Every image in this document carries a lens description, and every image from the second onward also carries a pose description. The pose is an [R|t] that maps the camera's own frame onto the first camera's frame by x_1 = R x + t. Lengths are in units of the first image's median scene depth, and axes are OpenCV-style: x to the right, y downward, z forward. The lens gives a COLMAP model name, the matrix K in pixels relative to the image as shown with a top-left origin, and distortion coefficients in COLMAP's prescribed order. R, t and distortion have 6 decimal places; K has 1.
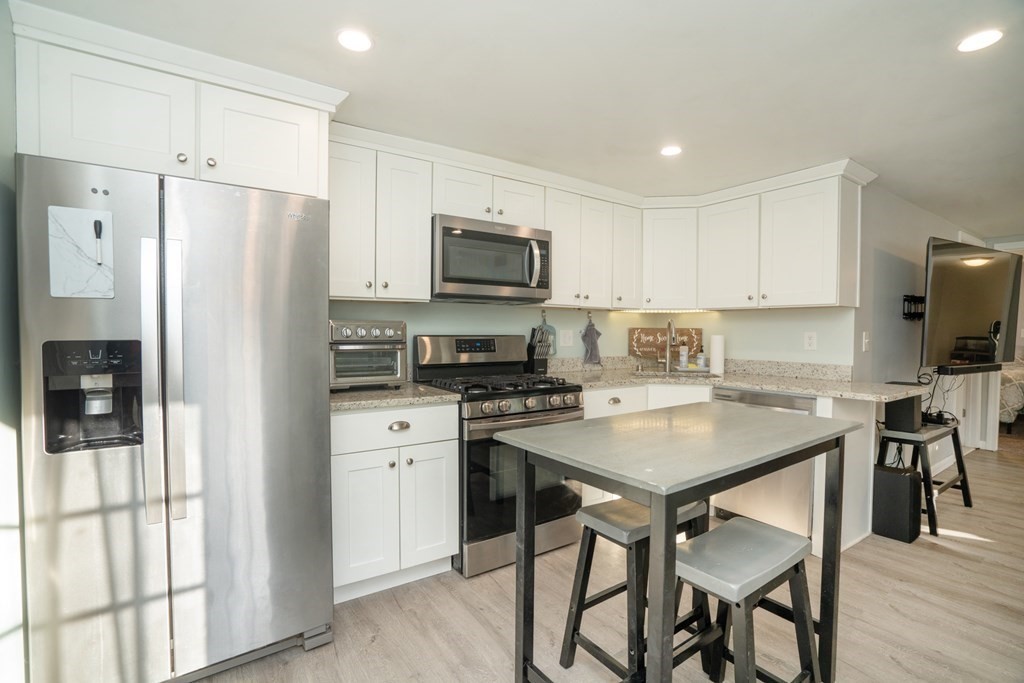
lens RADIAL K [[470.8, 0, 512.0], [0, 470.8, 341.5], [0, 0, 1]] dist [-0.062651, 0.023714]
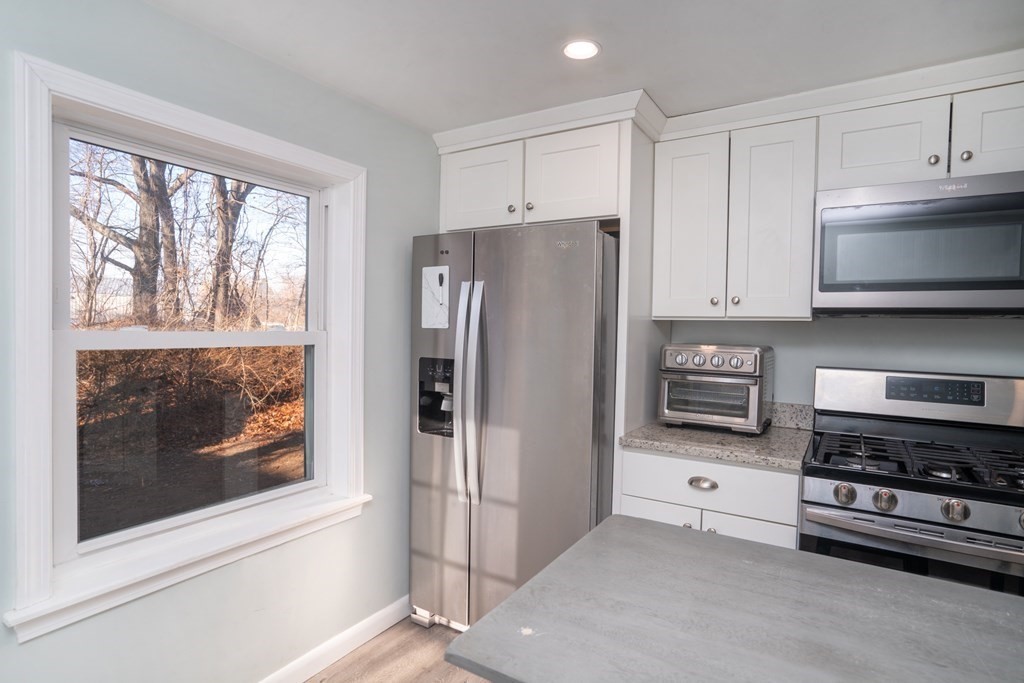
lens RADIAL K [[539.4, 0, 509.5], [0, 539.4, 341.2], [0, 0, 1]] dist [-0.019931, 0.000745]
pose [[0.396585, 0.028122, -0.917567, 0.270226], [-0.041250, 0.999067, 0.012791, -0.032756], [0.917071, 0.032777, 0.397375, 0.202638]]
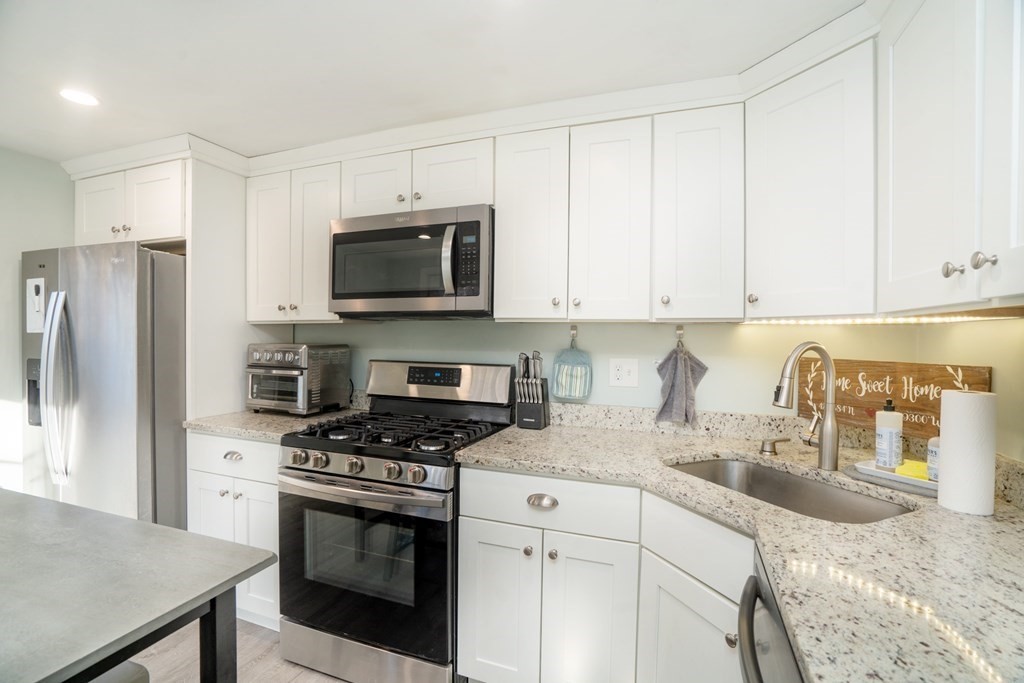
lens RADIAL K [[472.0, 0, 509.4], [0, 472.0, 343.4], [0, 0, 1]] dist [-0.062988, 0.025799]
pose [[0.571181, 0.013342, -0.820716, 0.516208], [-0.027157, 0.999628, -0.002650, -0.037795], [0.820375, 0.023802, 0.571330, 0.553420]]
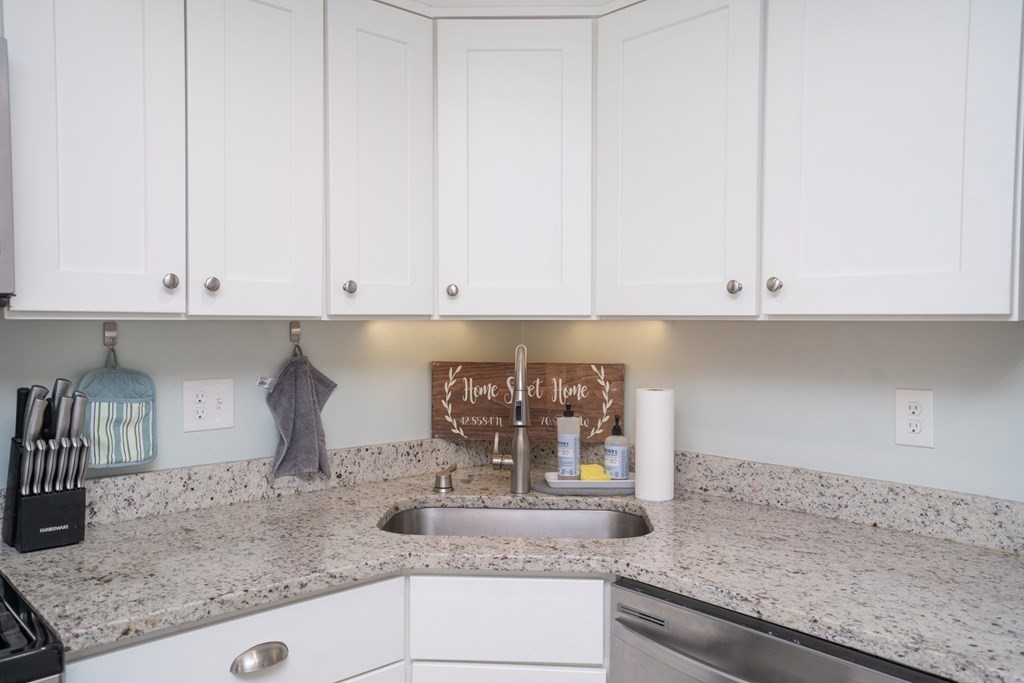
lens RADIAL K [[806.4, 0, 512.0], [0, 806.4, 341.5], [0, 0, 1]] dist [-0.002346, 0.072830]
pose [[0.990410, -0.006113, 0.138023, 0.250104], [0.005379, 0.999969, 0.005695, -0.053753], [-0.138054, -0.004898, 0.990413, 0.411627]]
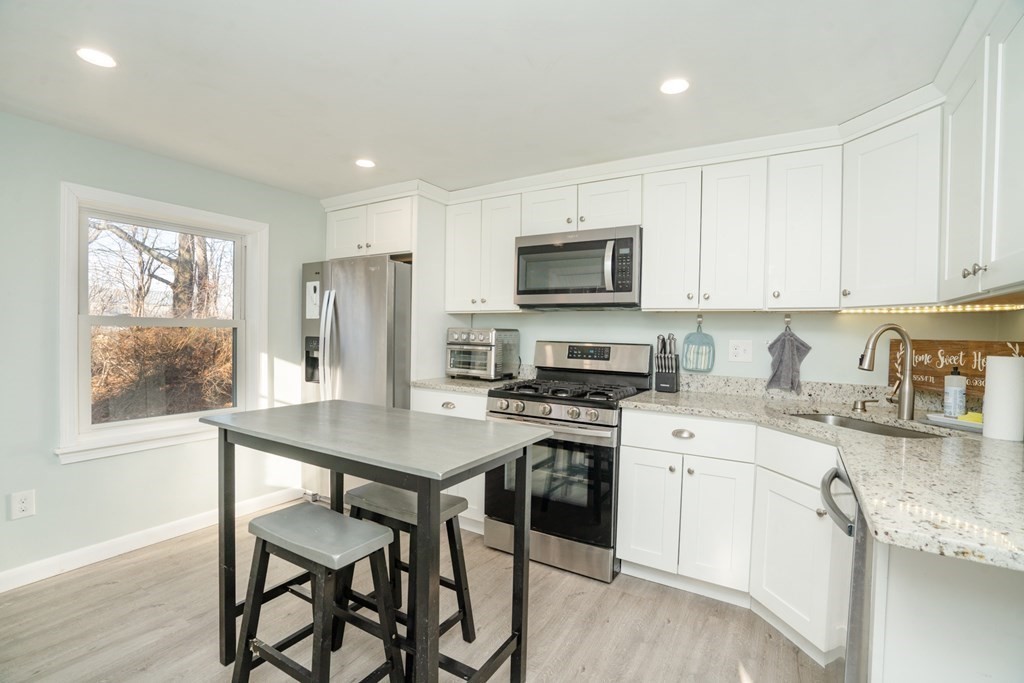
lens RADIAL K [[472.0, 0, 509.4], [0, 472.0, 343.4], [0, 0, 1]] dist [-0.062988, 0.025799]
pose [[0.401033, 0.024688, -0.915731, 0.653159], [-0.039462, 0.999174, 0.009656, -0.011644], [0.915213, 0.032264, 0.401676, 0.364385]]
